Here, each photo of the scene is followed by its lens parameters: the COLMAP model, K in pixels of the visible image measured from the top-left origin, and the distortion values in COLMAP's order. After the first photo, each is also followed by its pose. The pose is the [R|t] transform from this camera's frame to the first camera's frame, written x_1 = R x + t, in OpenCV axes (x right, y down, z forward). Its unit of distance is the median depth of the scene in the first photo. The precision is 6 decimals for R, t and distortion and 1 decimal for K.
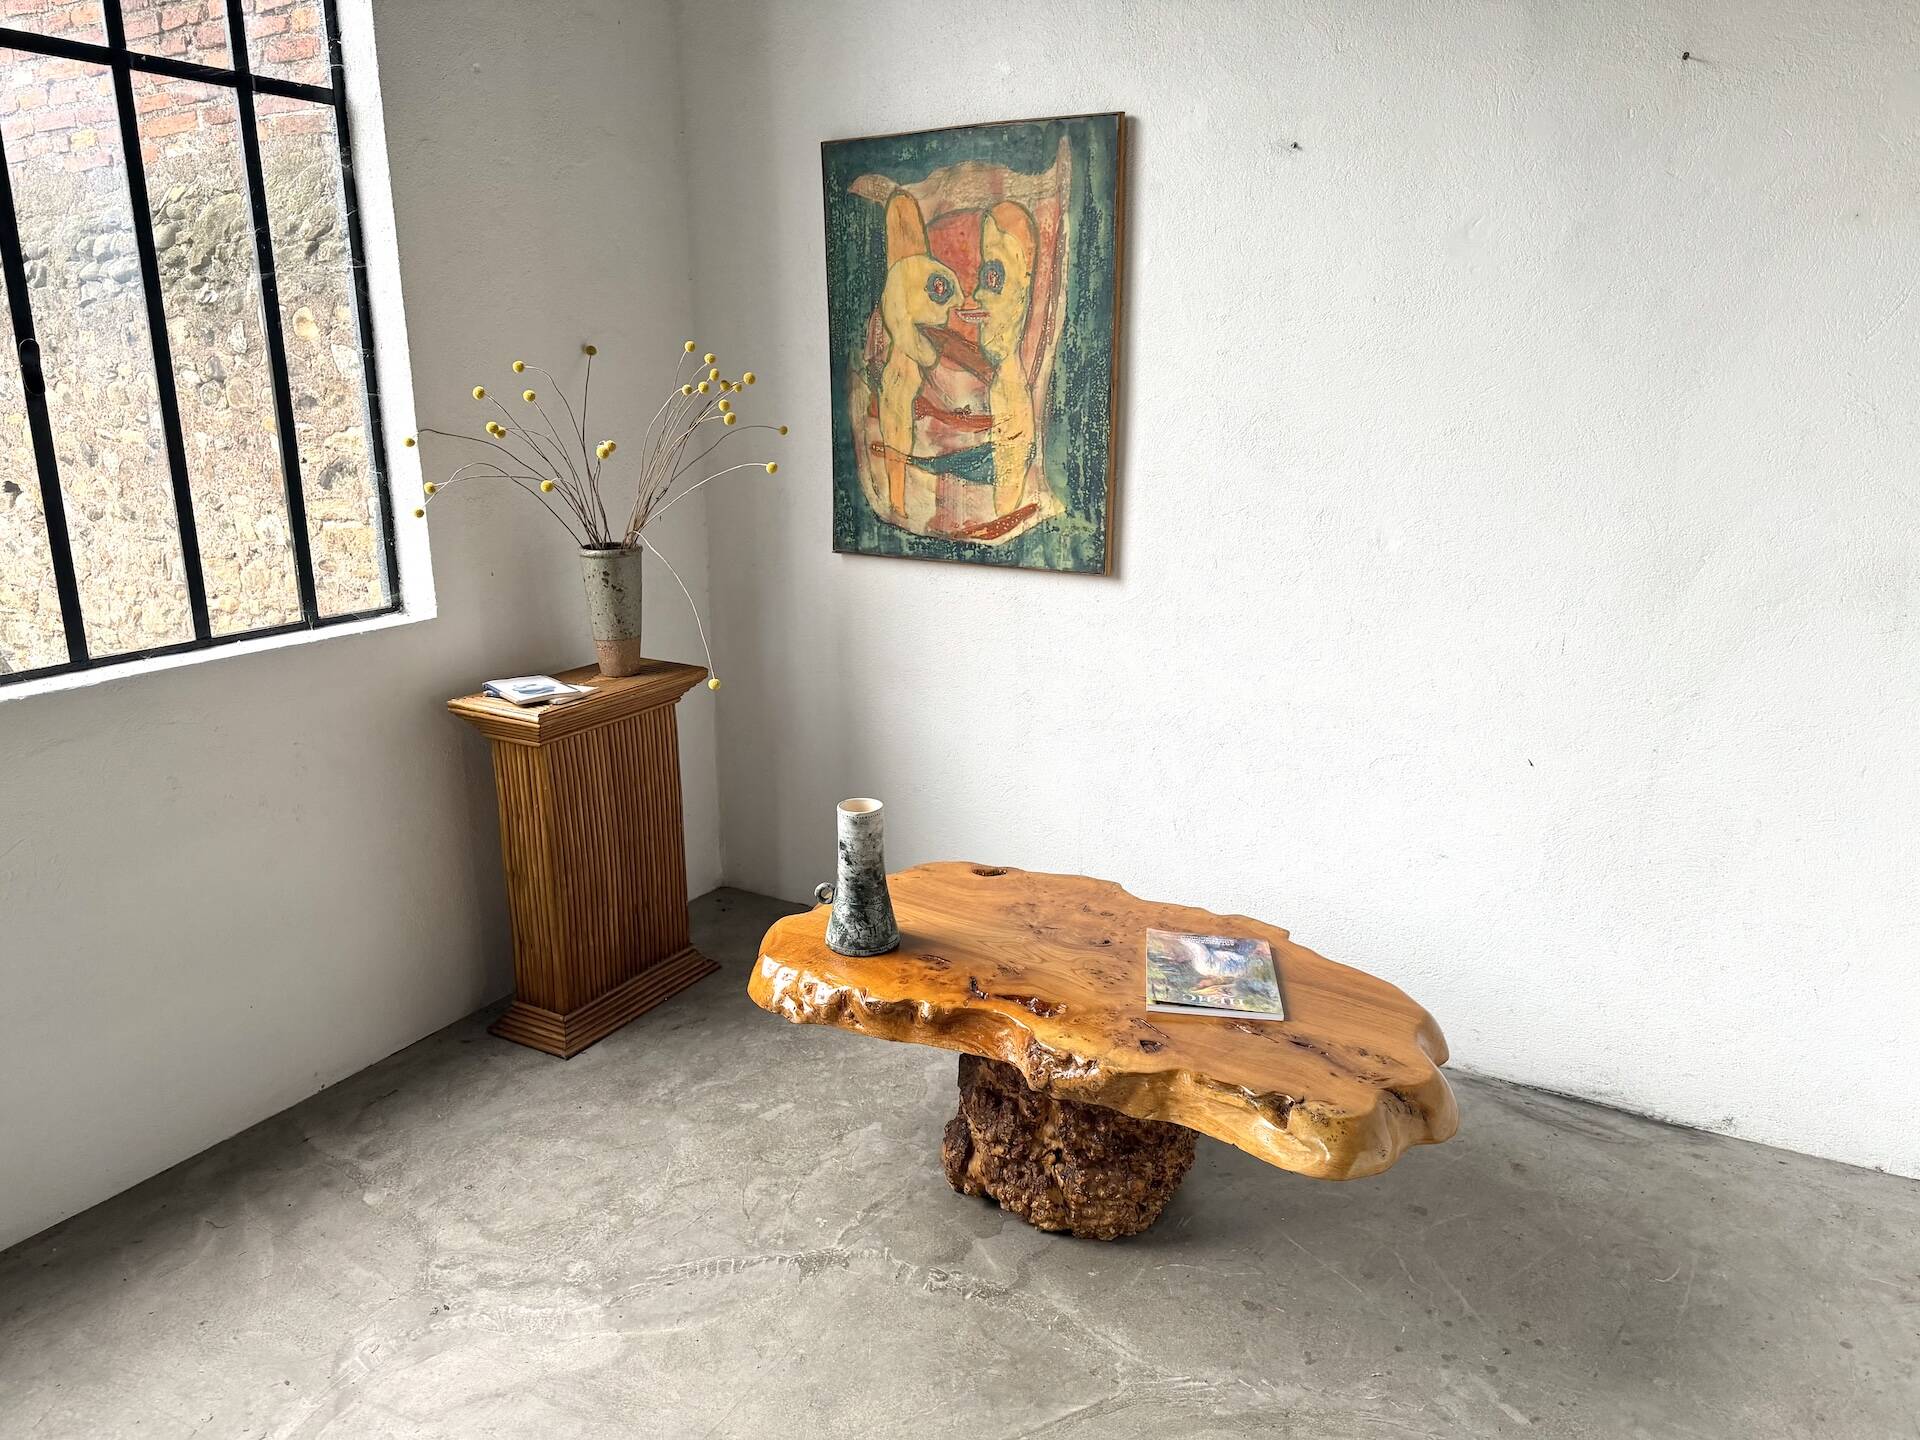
lens RADIAL K [[1331.2, 0, 954.4], [0, 1331.2, 705.0], [0, 0, 1]] dist [0.119095, -0.206287]
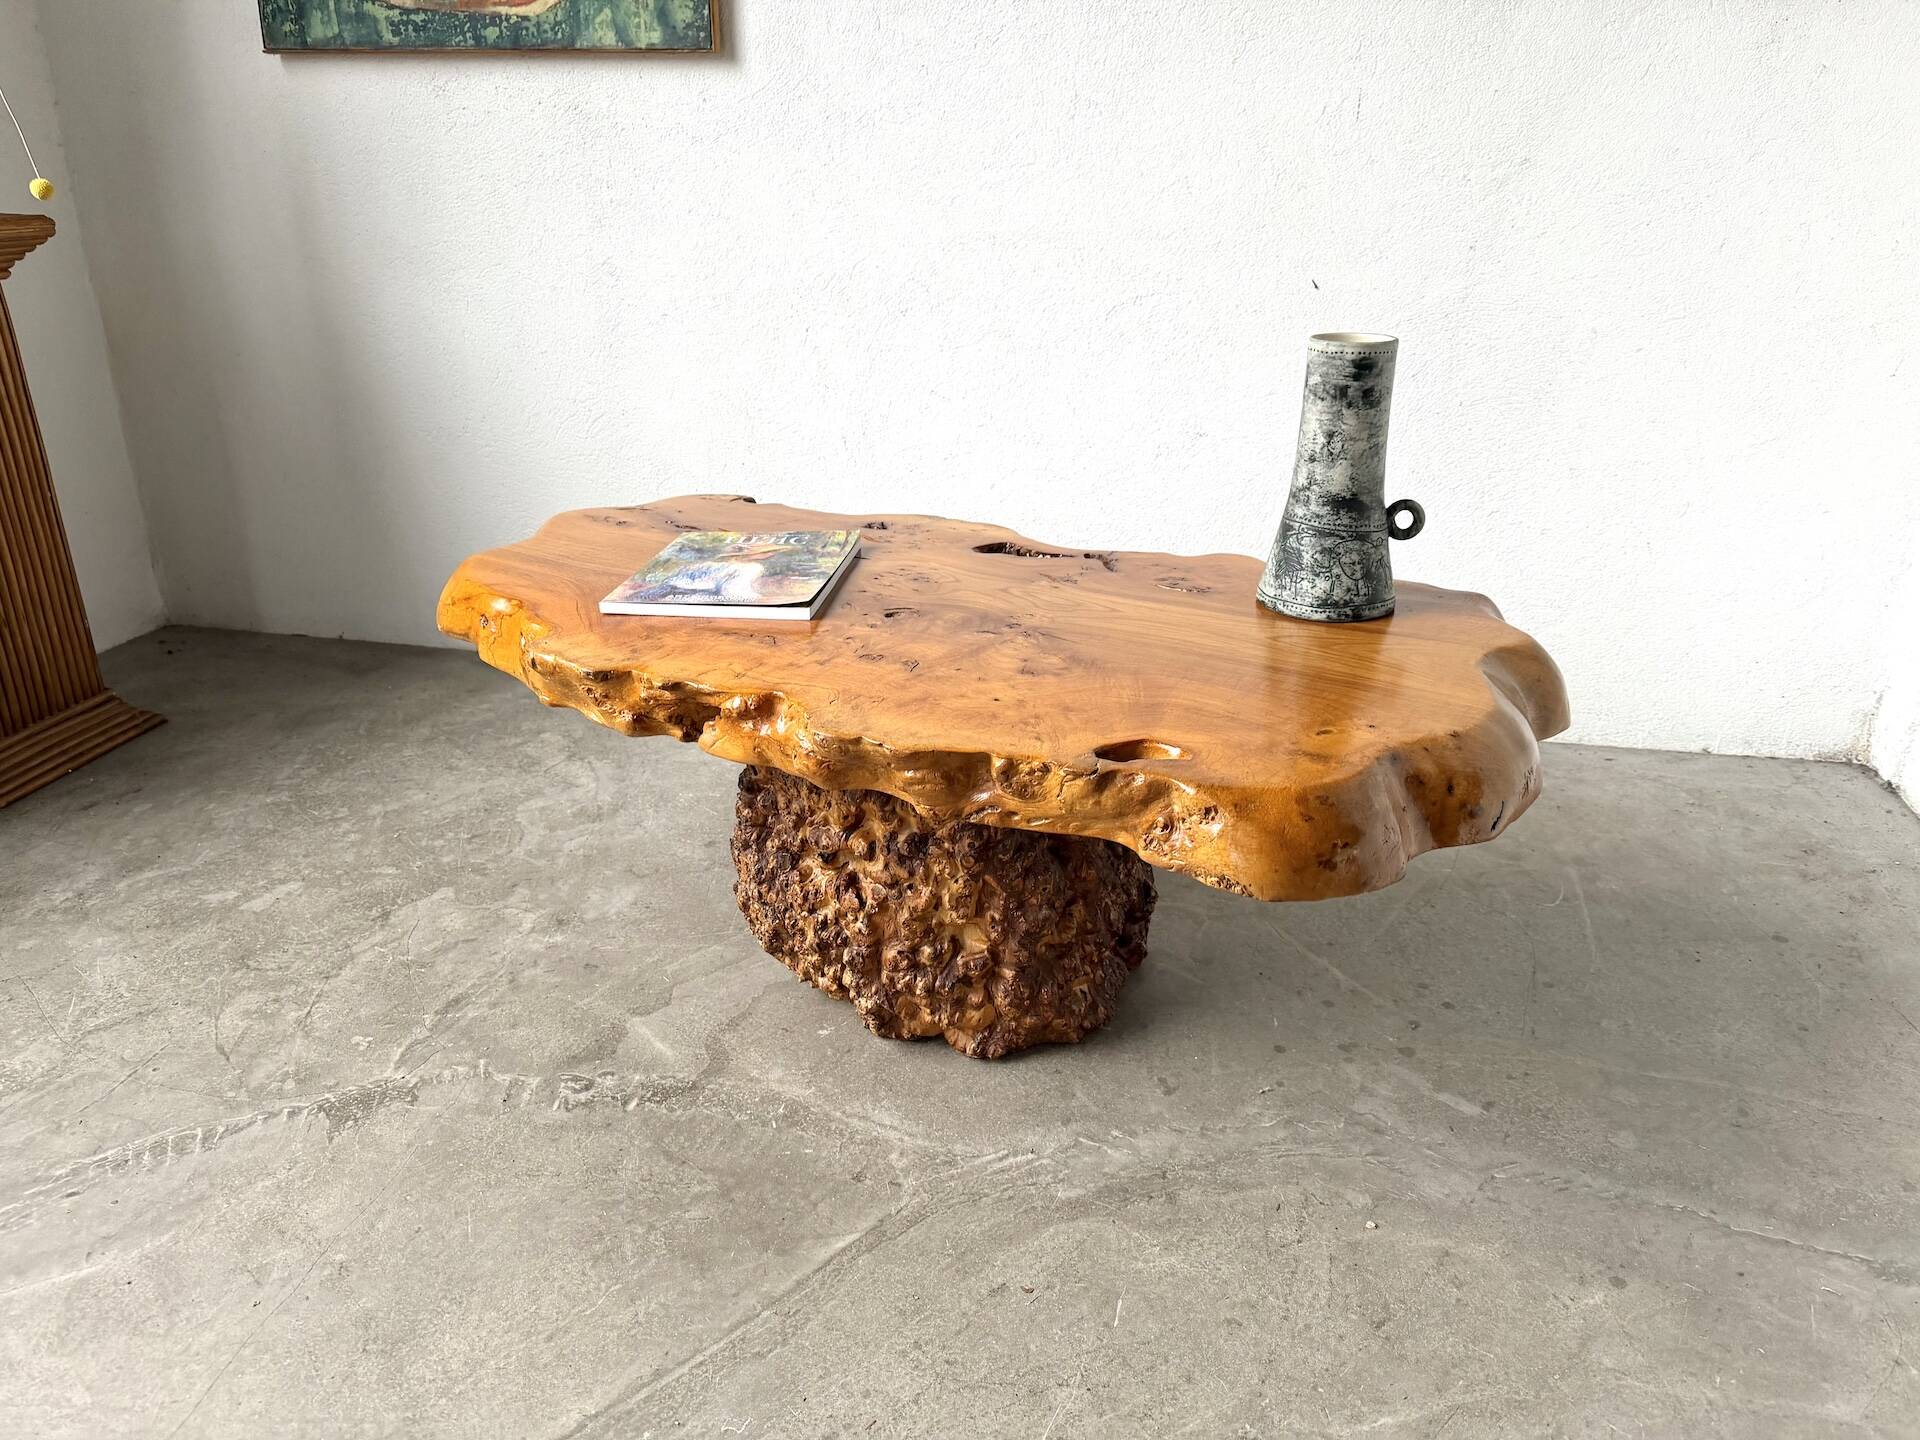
lens RADIAL K [[1357.6, 0, 965.2], [0, 1357.6, 708.4], [0, 0, 1]] dist [0.029877, -0.045284]
pose [[0.945547, -0.111425, 0.305820, -0.012699], [0.067126, 0.986136, 0.151753, 0.143879], [-0.318489, -0.122961, 0.939918, 0.321178]]
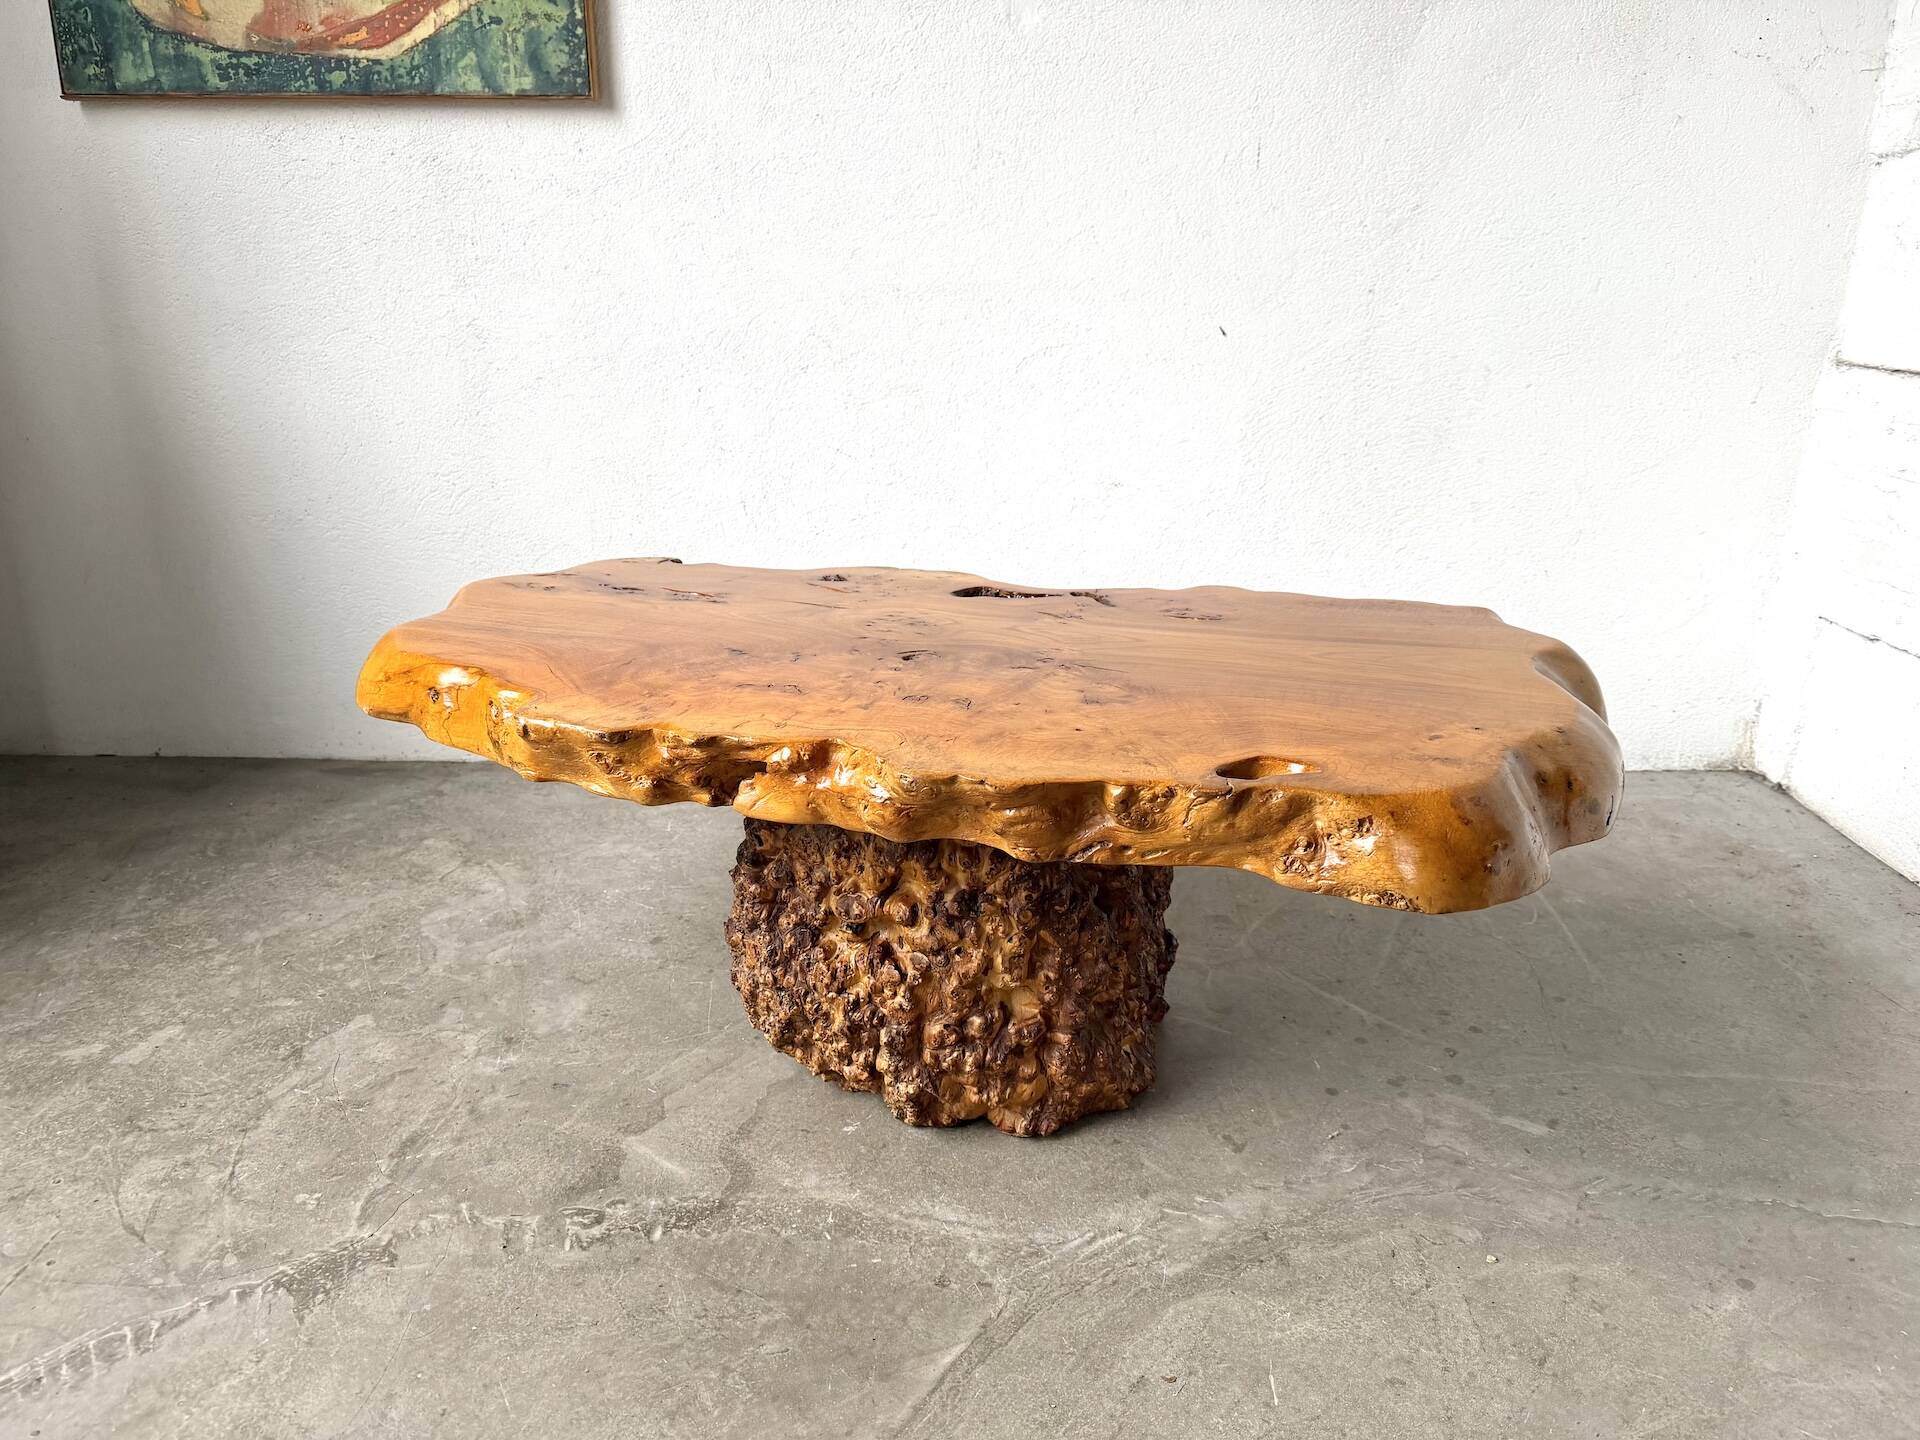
lens RADIAL K [[1361.8, 0, 962.6], [0, 1361.8, 725.3], [0, 0, 1]] dist [0.009587, -0.017742]
pose [[0.872102, -0.150801, 0.465508, -0.084585], [0.113679, 0.987738, 0.107006, 0.159271], [-0.475936, -0.040401, 0.878551, 0.389878]]
